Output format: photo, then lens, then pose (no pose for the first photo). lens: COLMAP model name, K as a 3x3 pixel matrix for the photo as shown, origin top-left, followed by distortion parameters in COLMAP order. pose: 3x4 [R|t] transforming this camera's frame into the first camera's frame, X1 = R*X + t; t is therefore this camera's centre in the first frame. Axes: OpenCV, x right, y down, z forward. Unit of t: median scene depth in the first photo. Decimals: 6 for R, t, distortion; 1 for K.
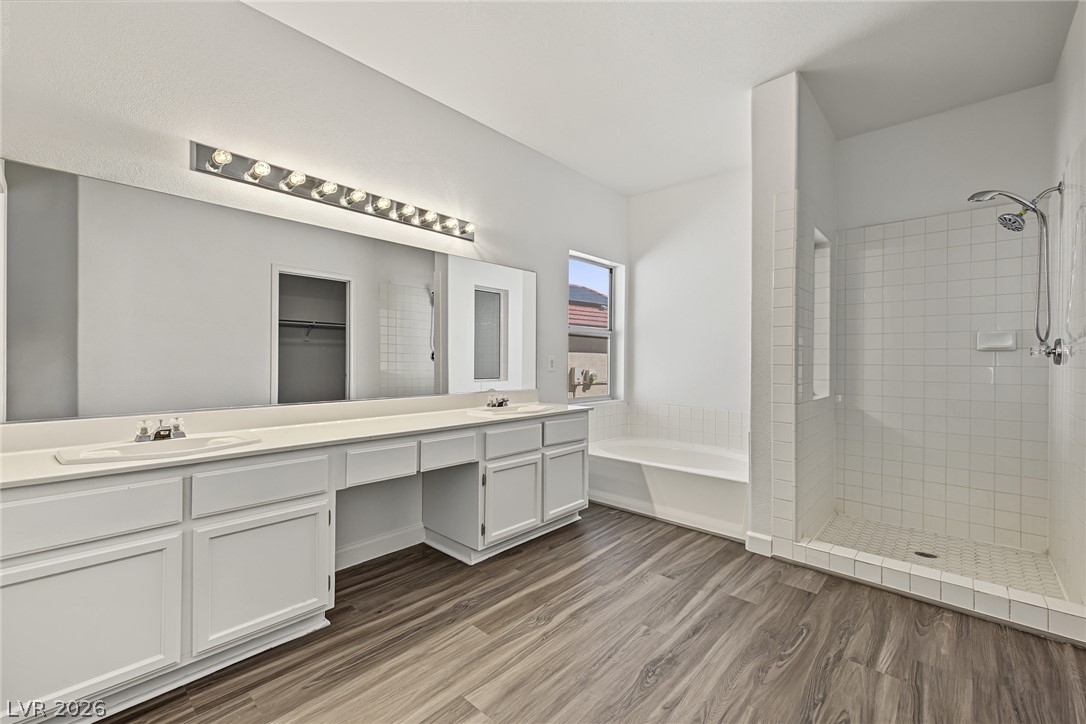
lens RADIAL K [[460.4, 0, 536.3], [0, 460.4, 358.9], [0, 0, 1]] dist [0.012911, -0.000599]
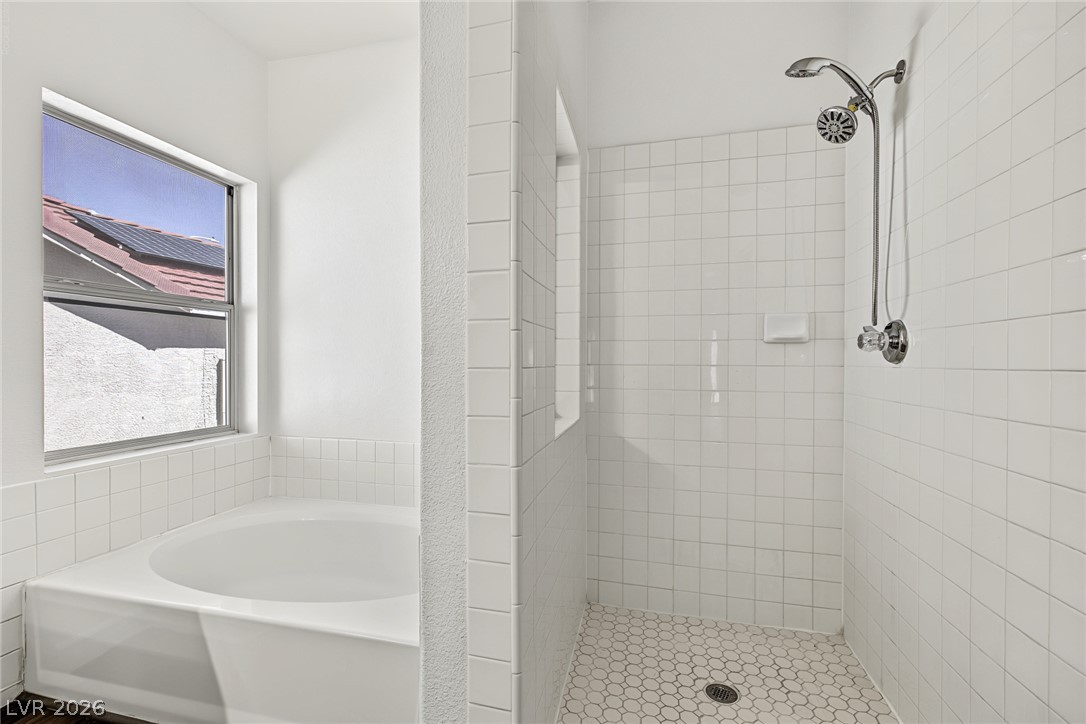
lens RADIAL K [[460.4, 0, 539.8], [0, 460.4, 362.3], [0, 0, 1]] dist [0.012911, -0.000599]
pose [[0.877895, -0.006609, 0.478807, 0.351485], [0.003635, 0.999968, 0.007138, 0.004685], [-0.478839, -0.004527, 0.877891, 0.581056]]
